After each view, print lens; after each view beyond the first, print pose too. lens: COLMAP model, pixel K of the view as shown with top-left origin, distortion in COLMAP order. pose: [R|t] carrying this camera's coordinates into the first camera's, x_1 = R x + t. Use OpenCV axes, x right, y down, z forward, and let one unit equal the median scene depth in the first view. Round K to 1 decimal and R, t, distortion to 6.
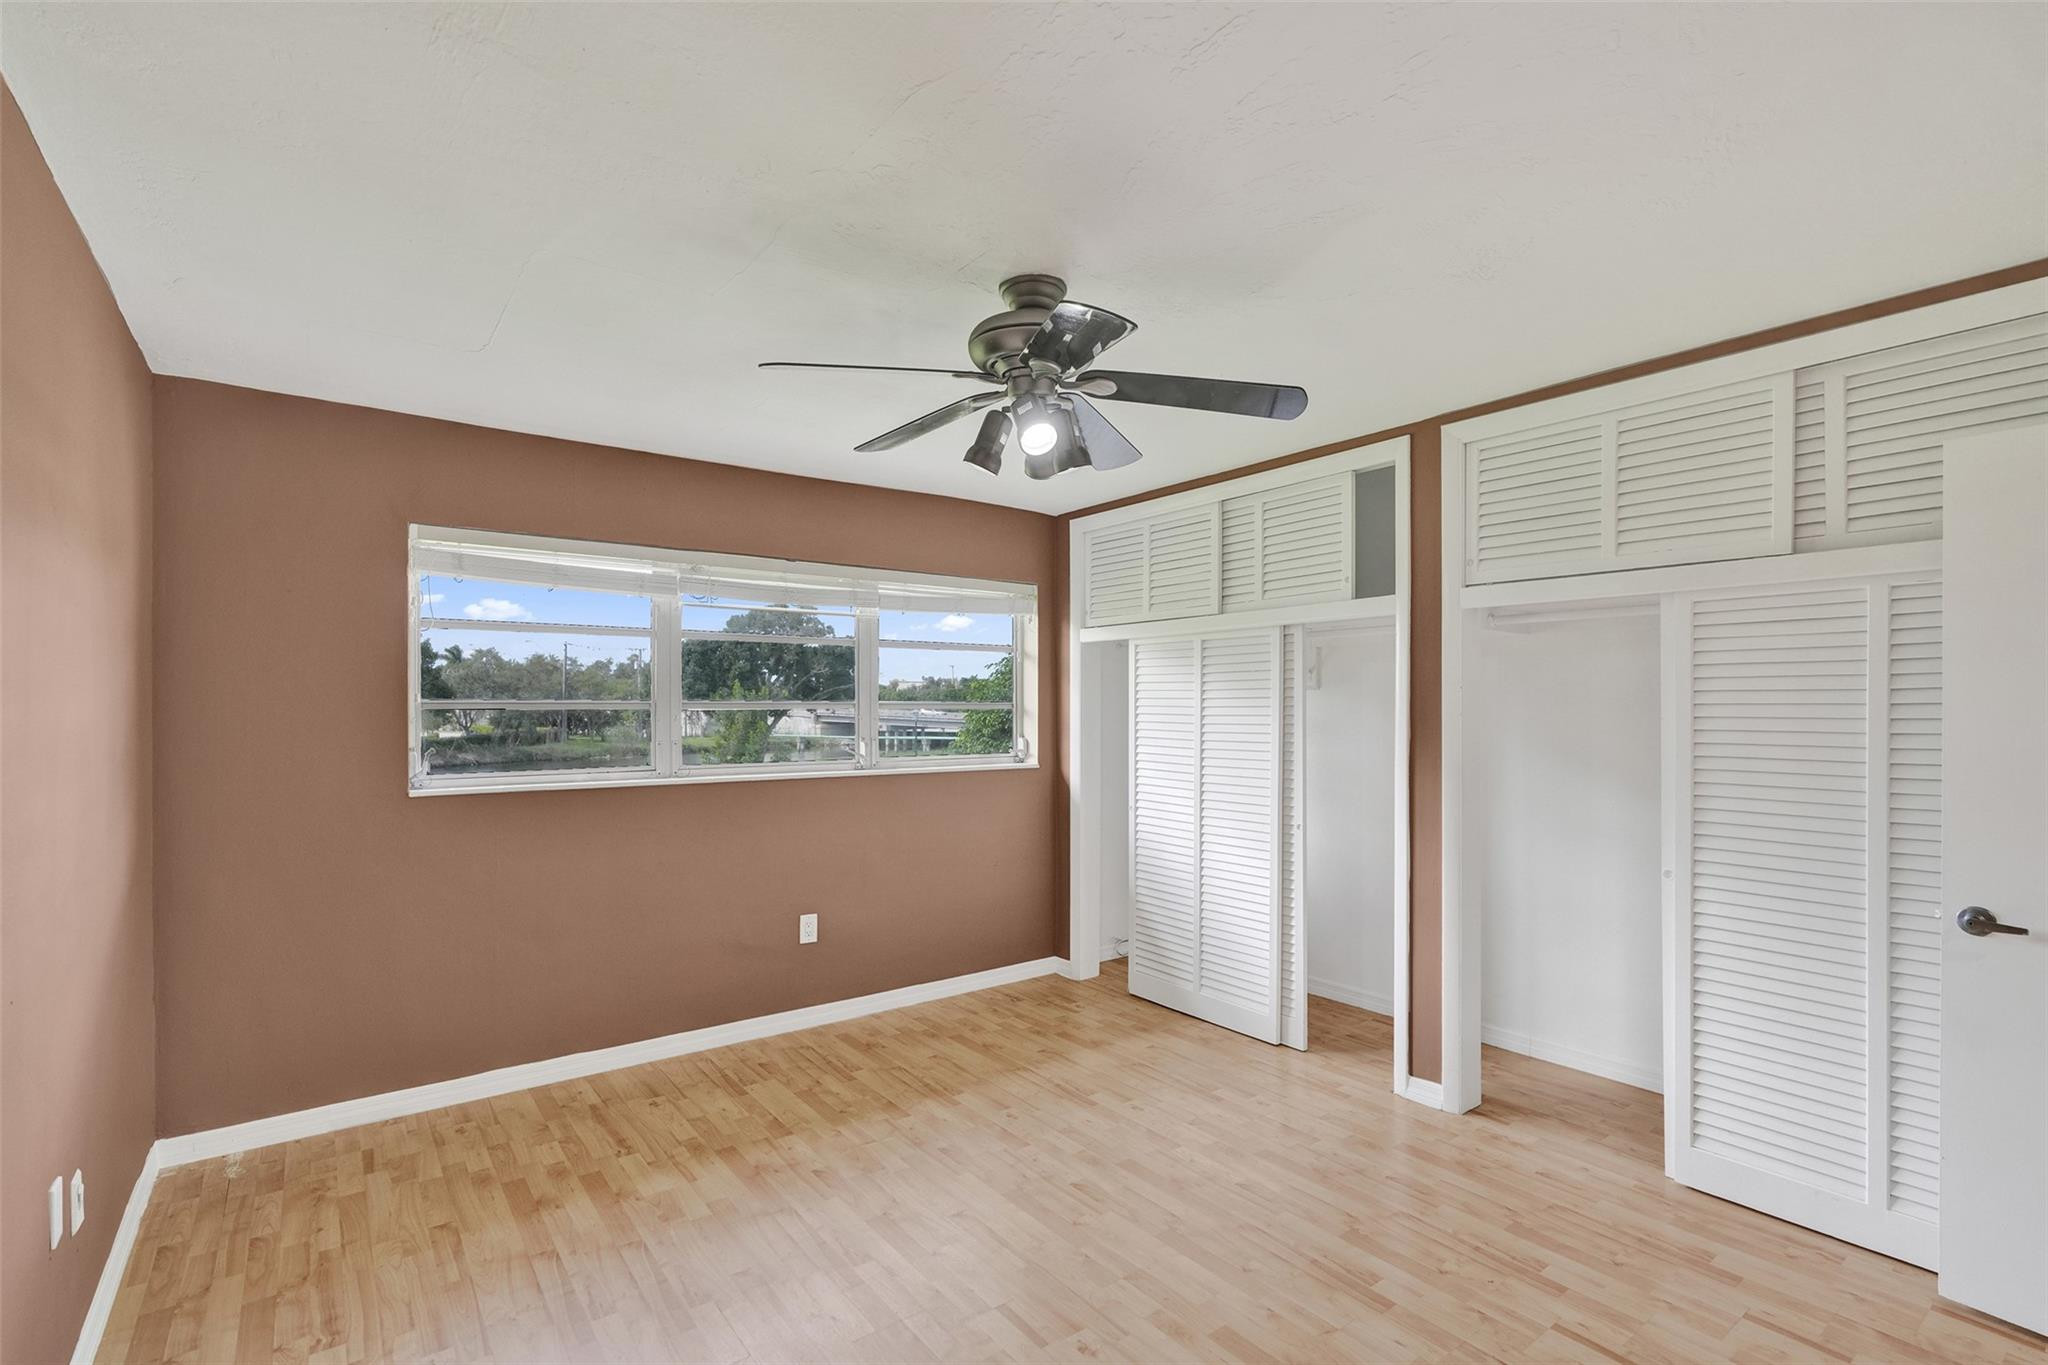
lens RADIAL K [[949.4, 0, 1023.4], [0, 949.4, 712.1], [0, 0, 1]] dist [-0.000212, 0.000441]
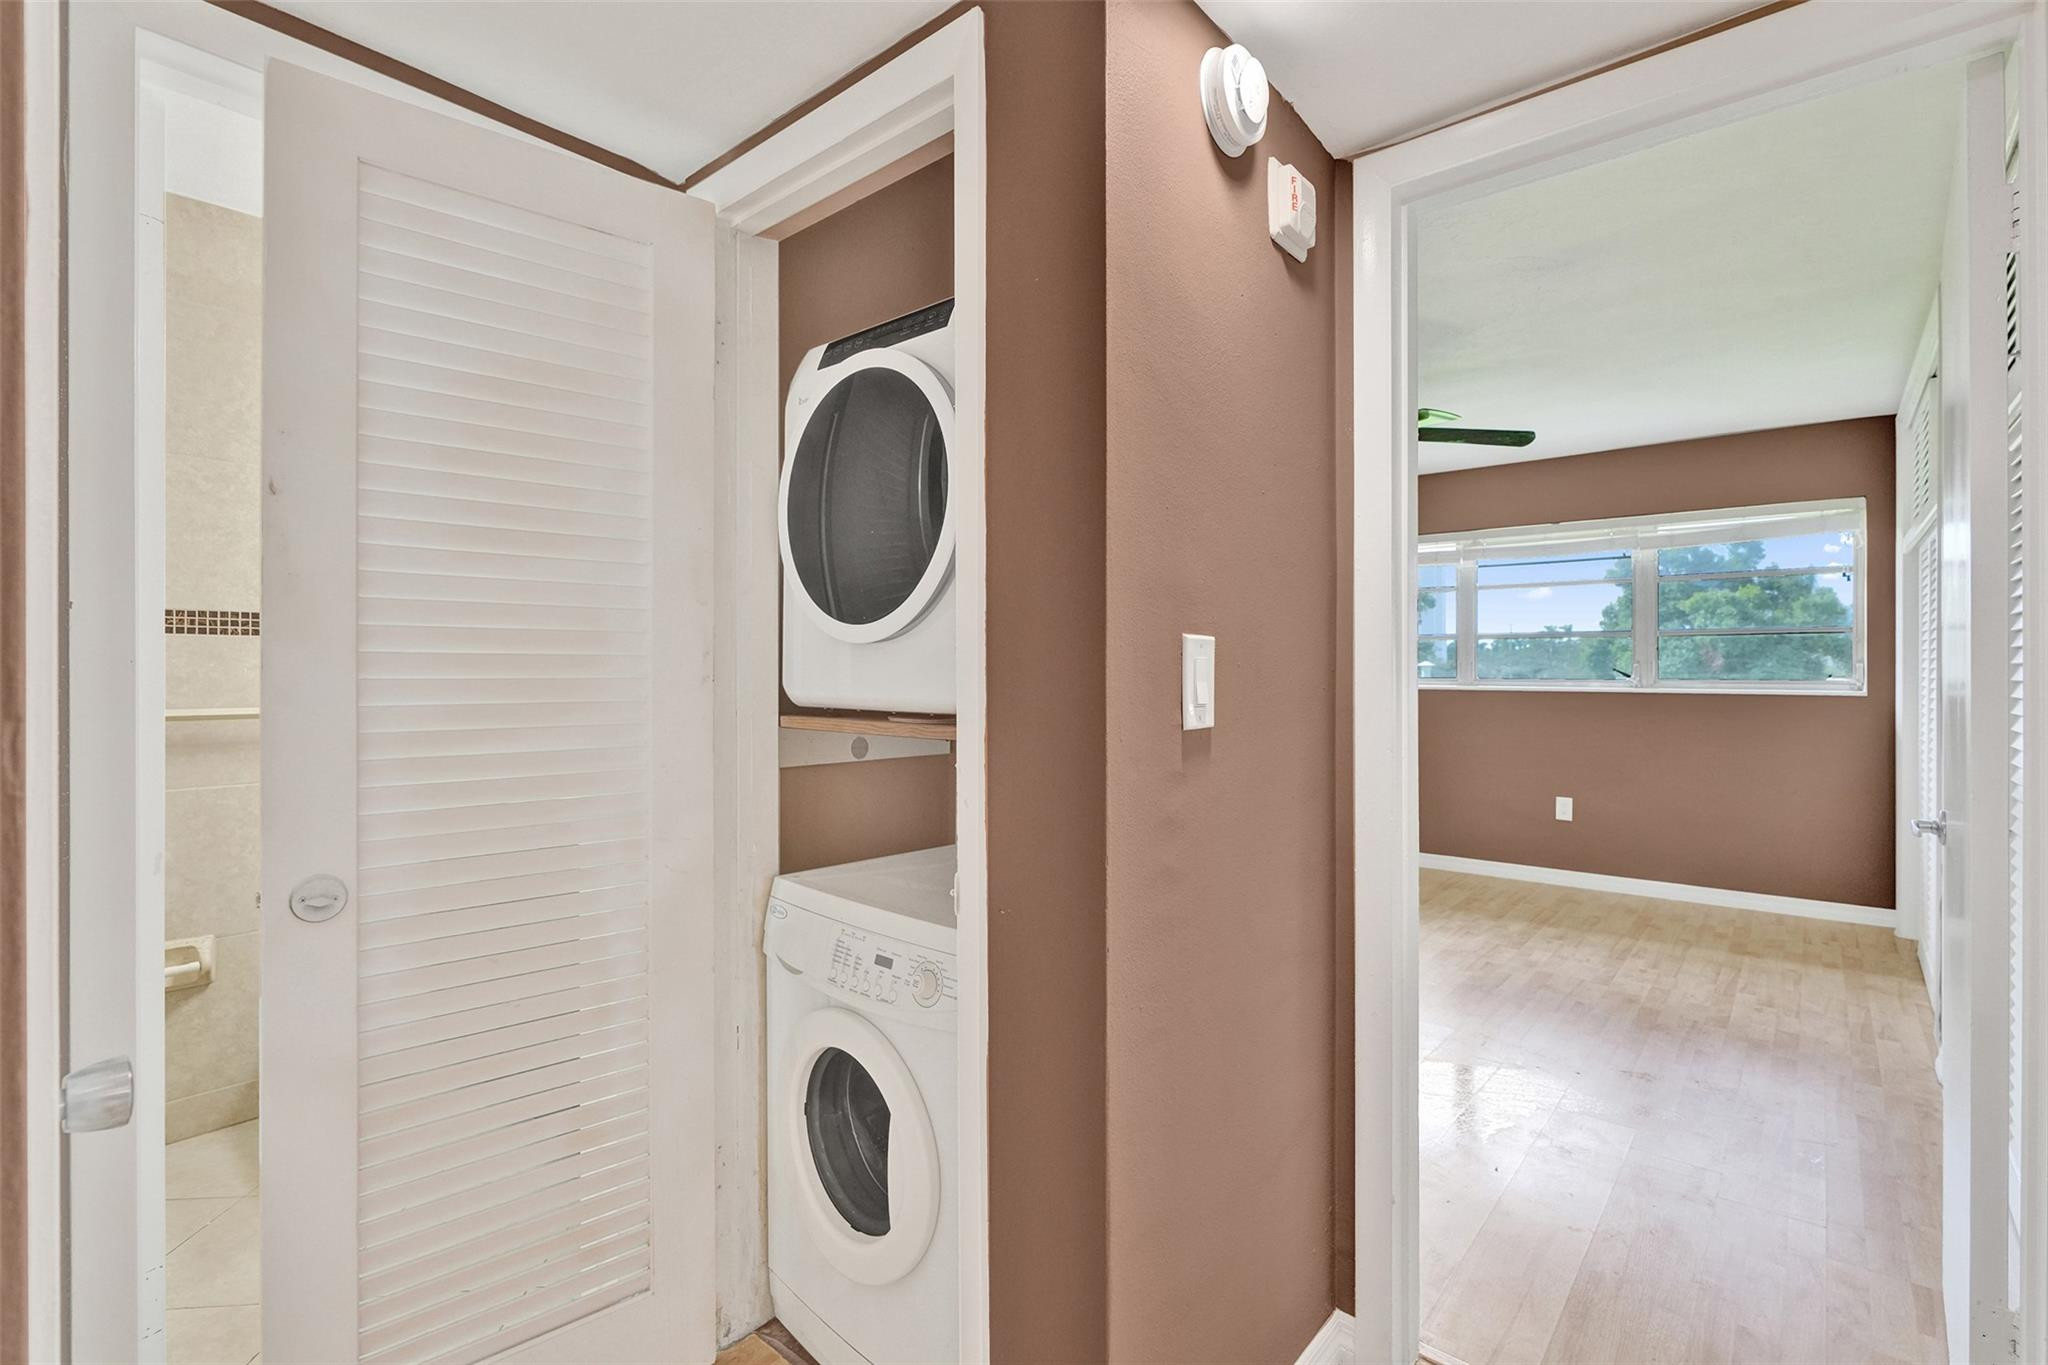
lens RADIAL K [[931.1, 0, 1039.6], [0, 931.1, 677.5], [0, 0, 1]] dist [0.000277, 0.000213]
pose [[0.229099, 0.009131, -0.973360, 0.986325], [-0.006267, 0.999949, 0.007906, 0.054490], [0.973383, 0.004289, 0.229144, 0.030735]]
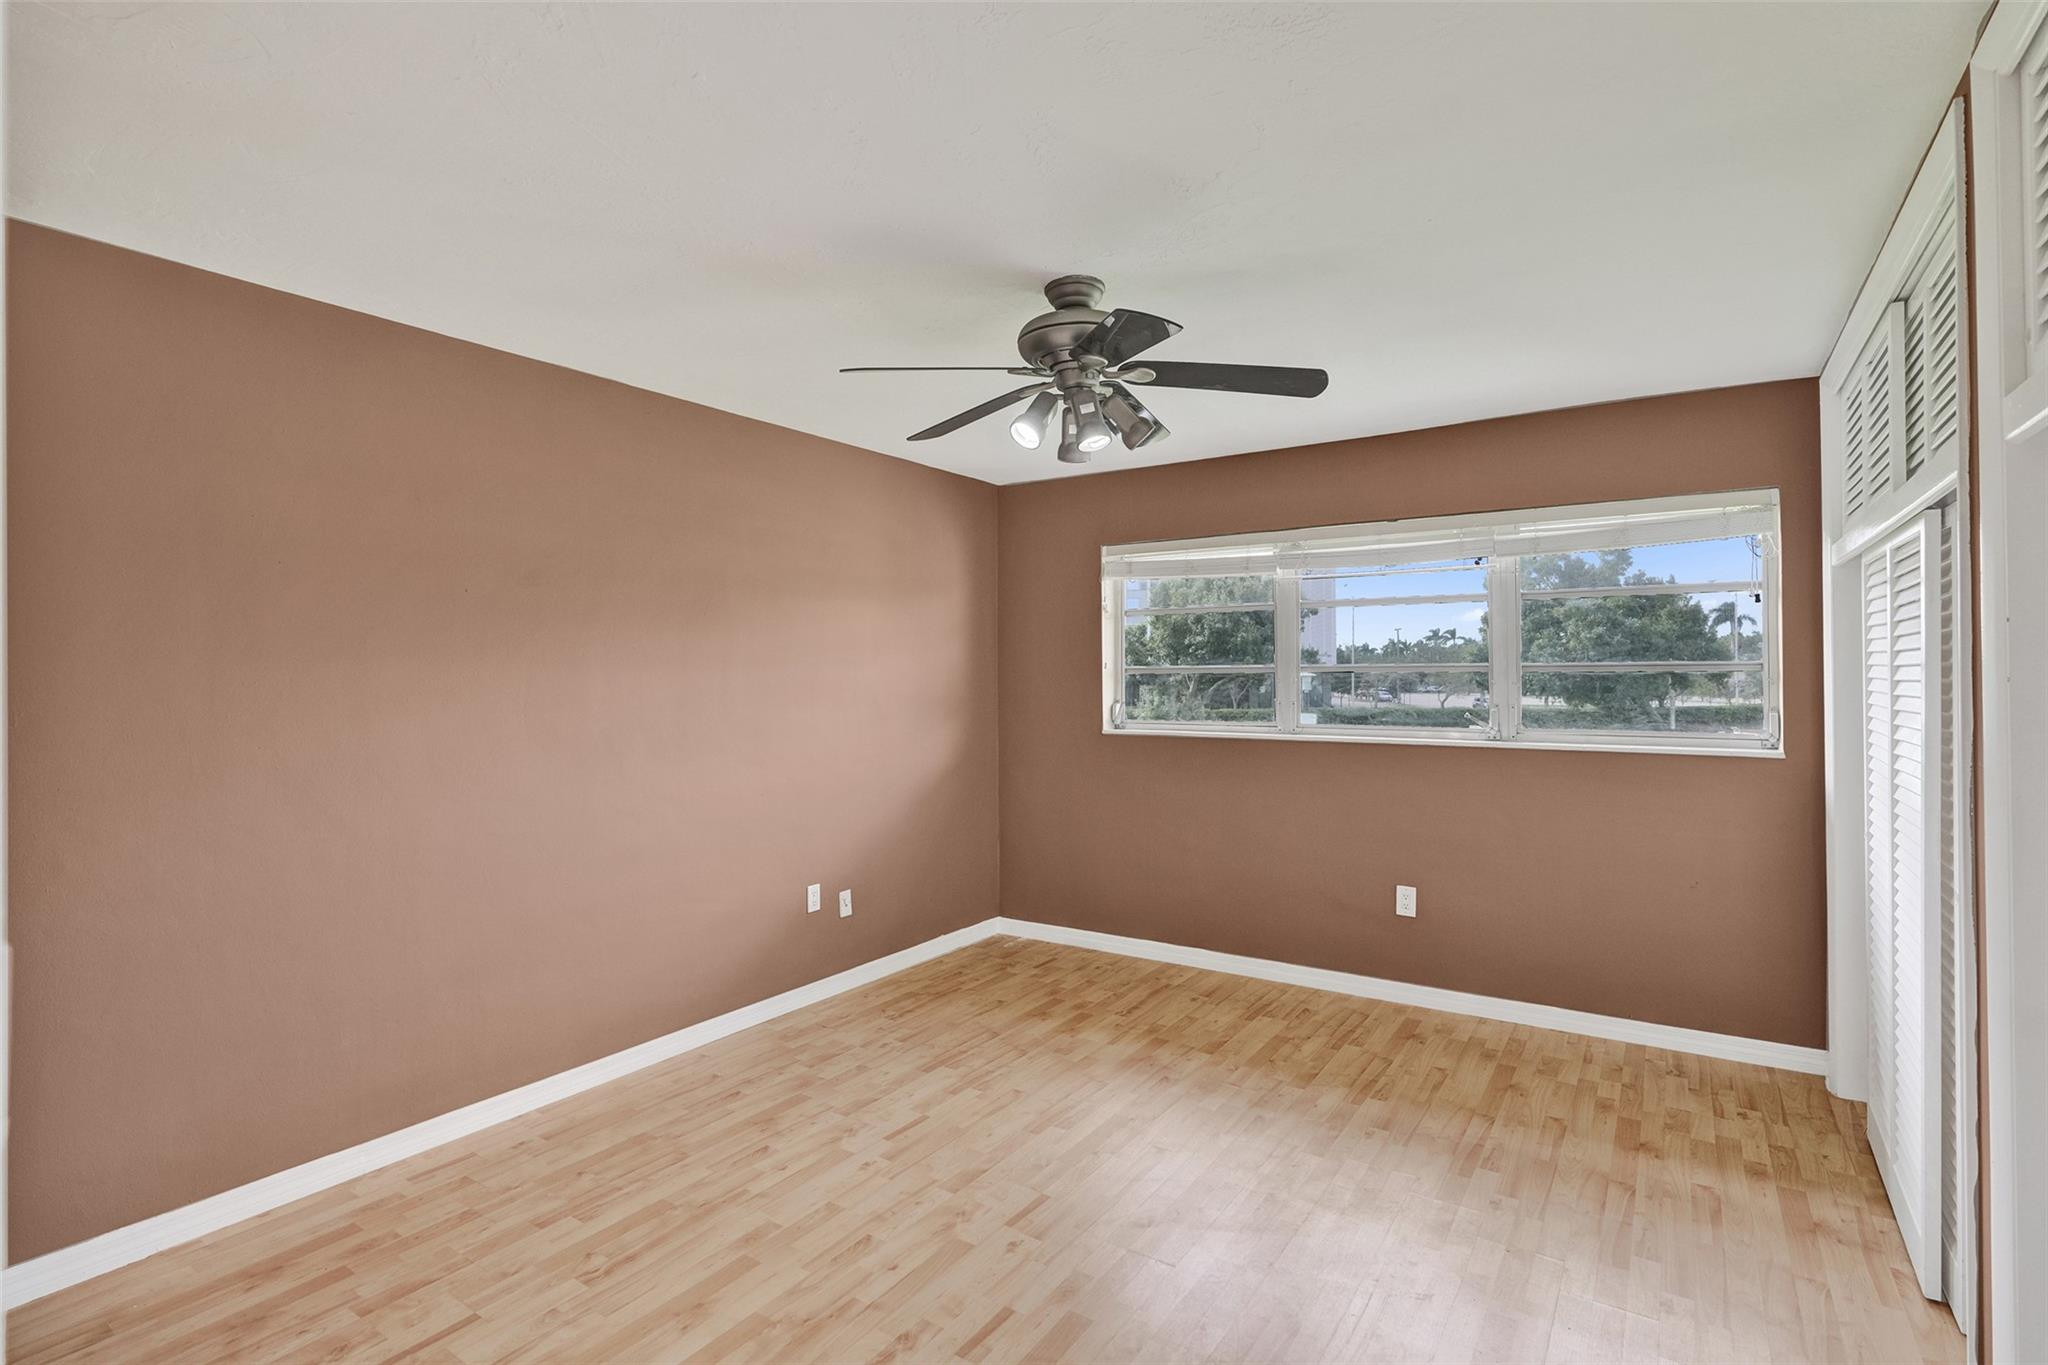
lens RADIAL K [[966.0, 0, 1036.5], [0, 966.0, 676.8], [0, 0, 1]] dist [-0.000164, 0.000043]
pose [[0.334072, 0.000088, -0.942547, 0.676021], [-0.000473, 1.000000, -0.000074, 0.002039], [0.942547, 0.000471, 0.334072, 0.382925]]
